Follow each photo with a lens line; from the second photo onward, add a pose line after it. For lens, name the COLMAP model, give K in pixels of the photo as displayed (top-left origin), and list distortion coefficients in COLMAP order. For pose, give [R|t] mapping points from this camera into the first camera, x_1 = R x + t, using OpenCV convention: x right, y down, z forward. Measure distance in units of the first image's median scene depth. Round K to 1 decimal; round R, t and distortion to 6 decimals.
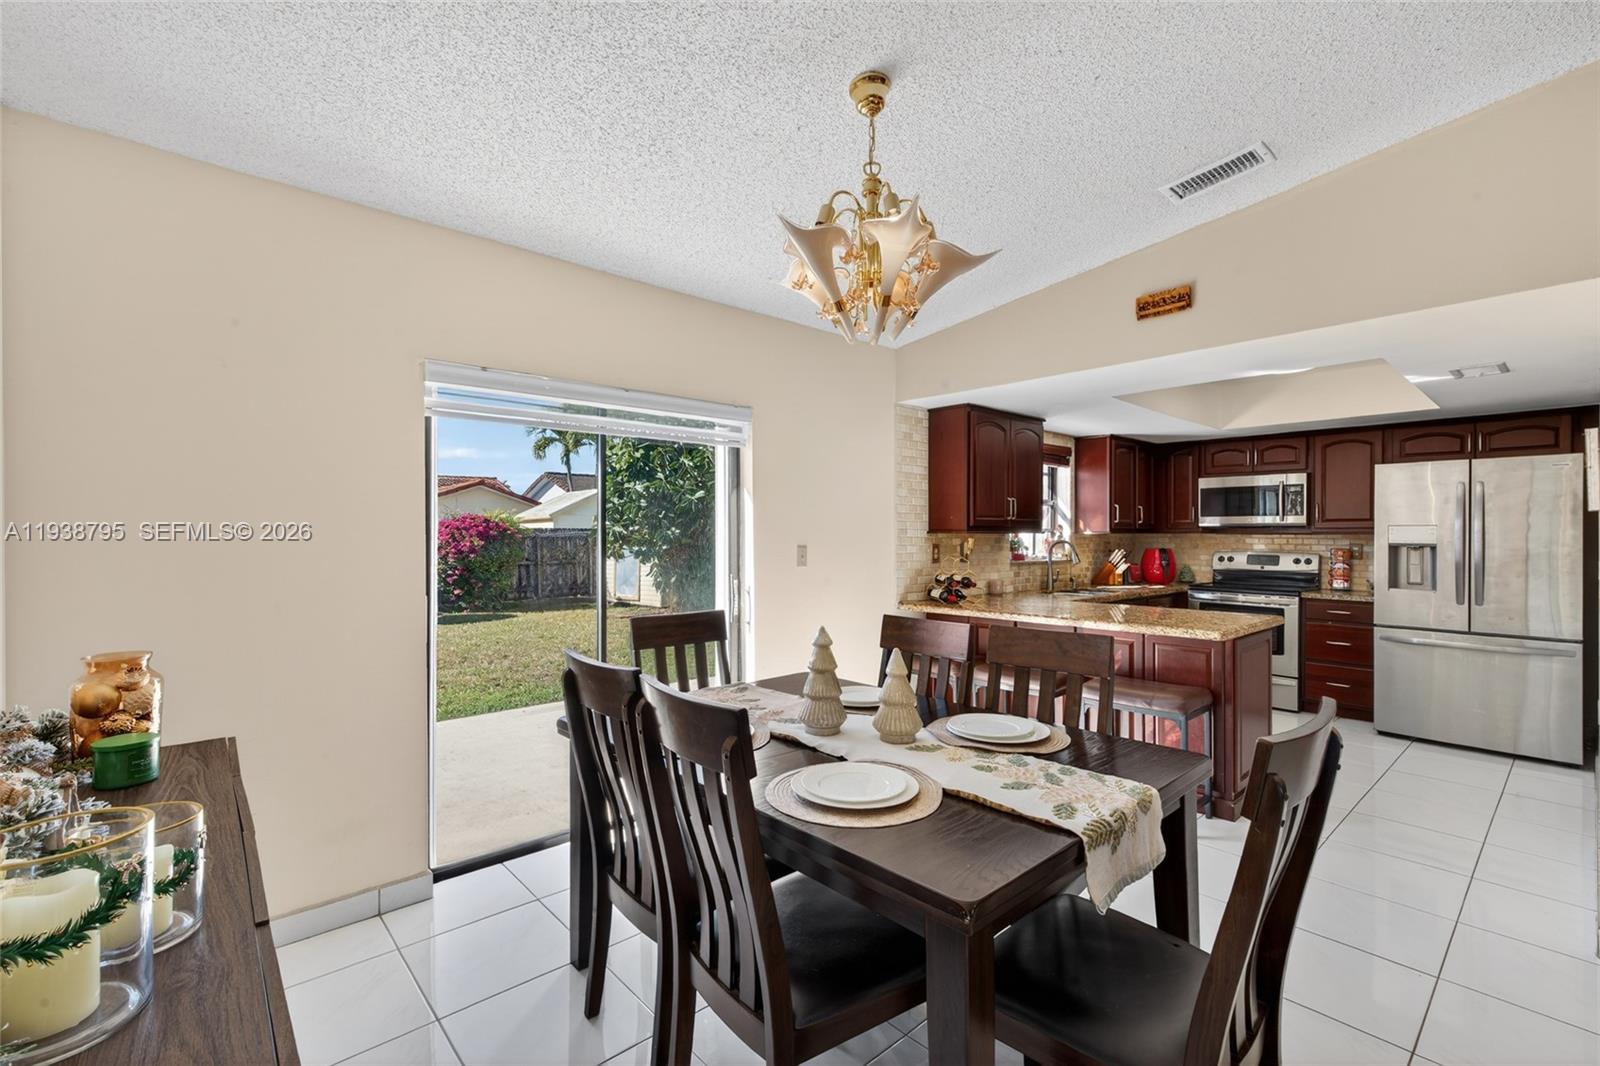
lens RADIAL K [[699.6, 0, 800.0], [0, 699.6, 533.0], [0, 0, 1]] dist [0.001245, -0.000100]
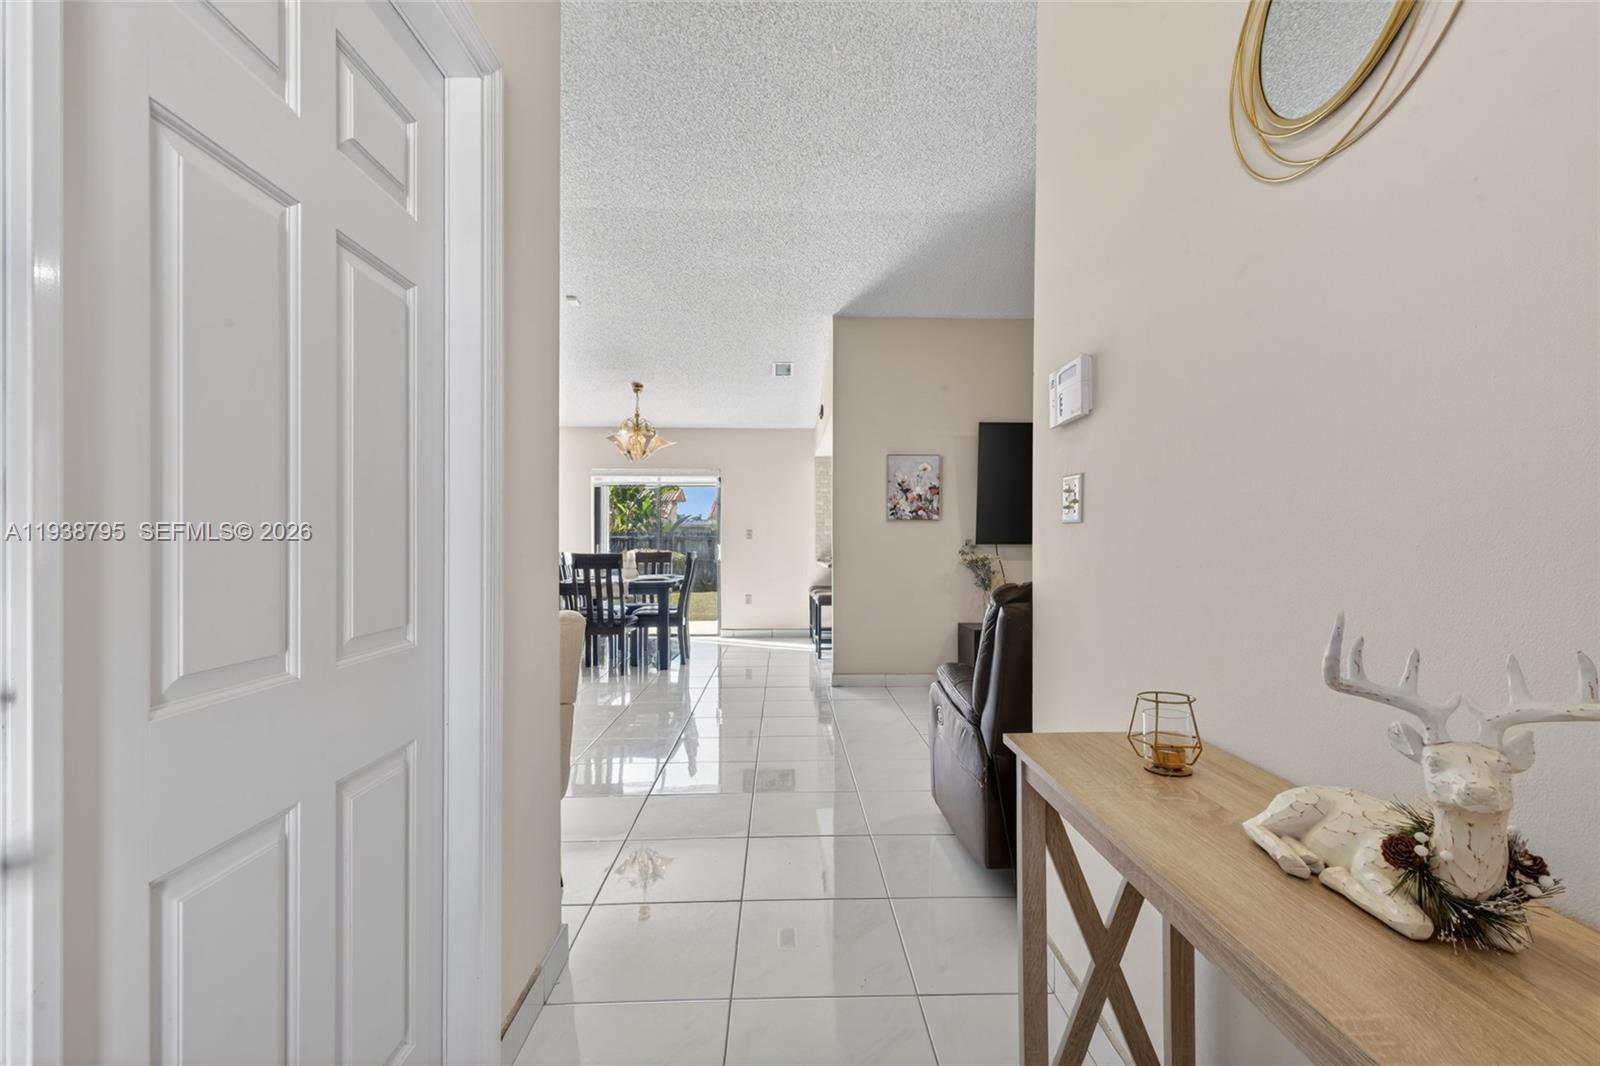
lens RADIAL K [[710.5, 0, 802.6], [0, 710.5, 543.9], [0, 0, 1]] dist [0.015473, 0.000117]
pose [[0.759973, -0.001267, -0.649953, 1.123380], [0.000002, 0.999998, -0.001946, 0.048239], [0.649955, 0.001478, 0.759972, -0.411735]]
